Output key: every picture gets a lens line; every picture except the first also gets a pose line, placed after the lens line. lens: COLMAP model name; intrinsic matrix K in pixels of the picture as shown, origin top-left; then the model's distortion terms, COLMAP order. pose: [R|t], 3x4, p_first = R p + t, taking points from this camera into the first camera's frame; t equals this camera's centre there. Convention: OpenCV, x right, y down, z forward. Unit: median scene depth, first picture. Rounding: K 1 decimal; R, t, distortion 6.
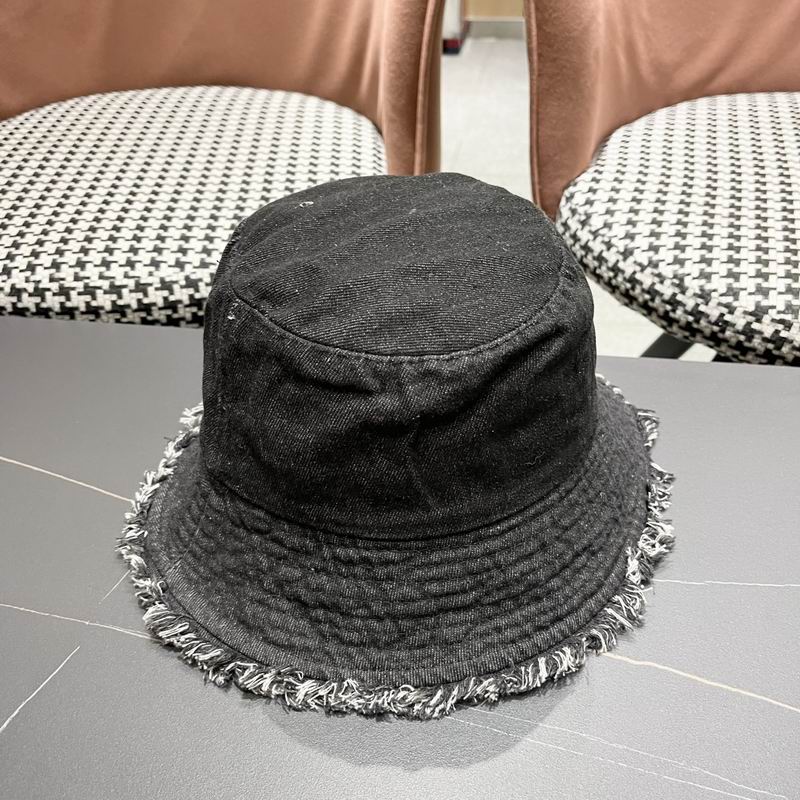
lens RADIAL K [[841.6, 0, 396.6], [0, 841.6, 411.5], [0, 0, 1]] dist [0.012948, 0.000000]
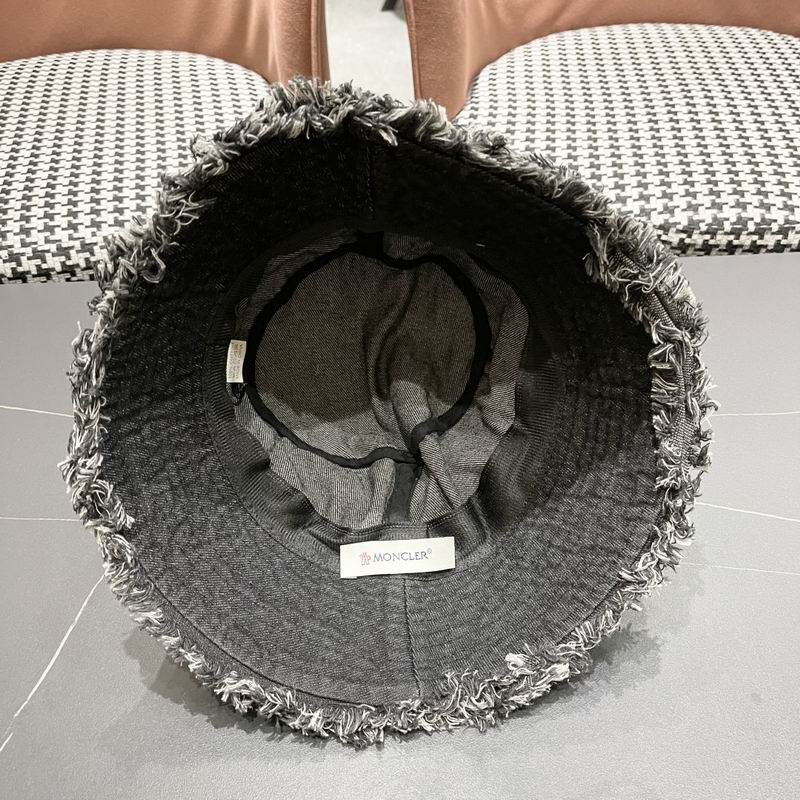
lens RADIAL K [[841.6, 0, 399.2], [0, 841.6, 410.2], [0, 0, 1]] dist [0.012948, 0.000000]
pose [[0.981866, -0.125293, 0.142273, -0.084907], [0.115701, 0.990536, 0.073834, 0.028839], [-0.150178, -0.056034, 0.987070, -0.157185]]
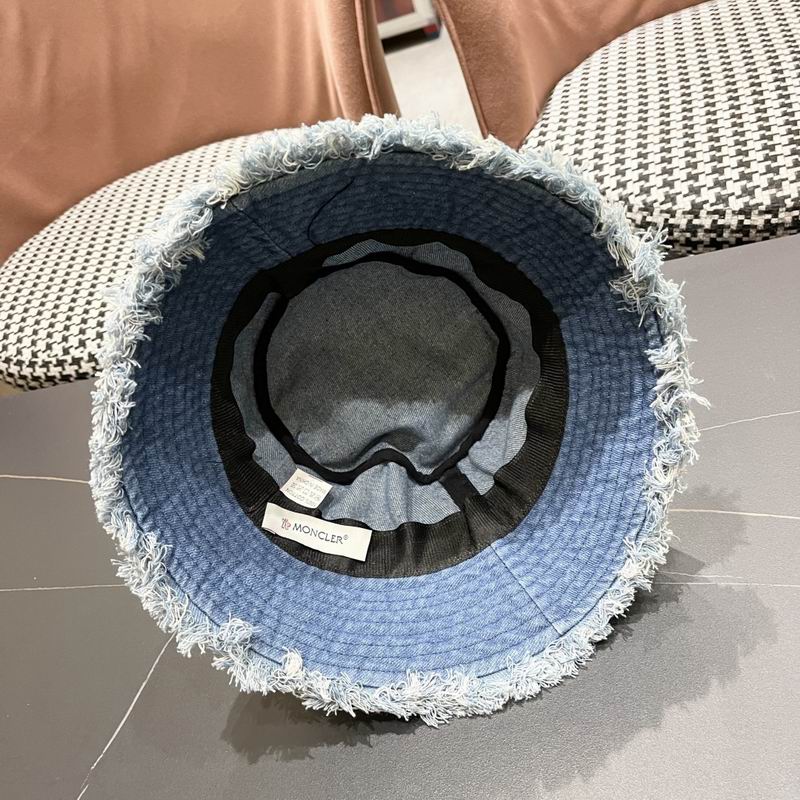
lens RADIAL K [[841.6, 0, 391.5], [0, 841.6, 407.2], [0, 0, 1]] dist [0.012948, 0.000000]
pose [[0.962512, -0.246614, -0.112925, 0.086289], [0.247111, 0.968938, -0.009799, 0.046323], [0.111834, -0.018474, 0.993555, -0.168248]]
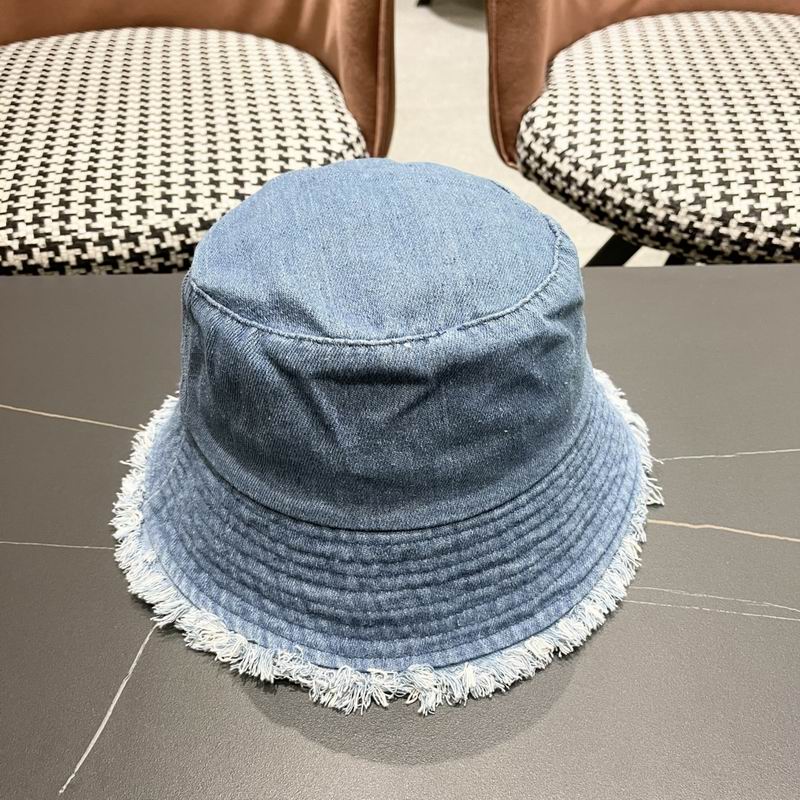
lens RADIAL K [[841.6, 0, 390.0], [0, 841.6, 415.1], [0, 0, 1]] dist [0.012948, 0.000000]
pose [[0.987146, -0.098326, 0.125994, -0.146253], [0.089684, 0.993326, 0.072533, 0.016465], [-0.132285, -0.060301, 0.989376, -0.035590]]
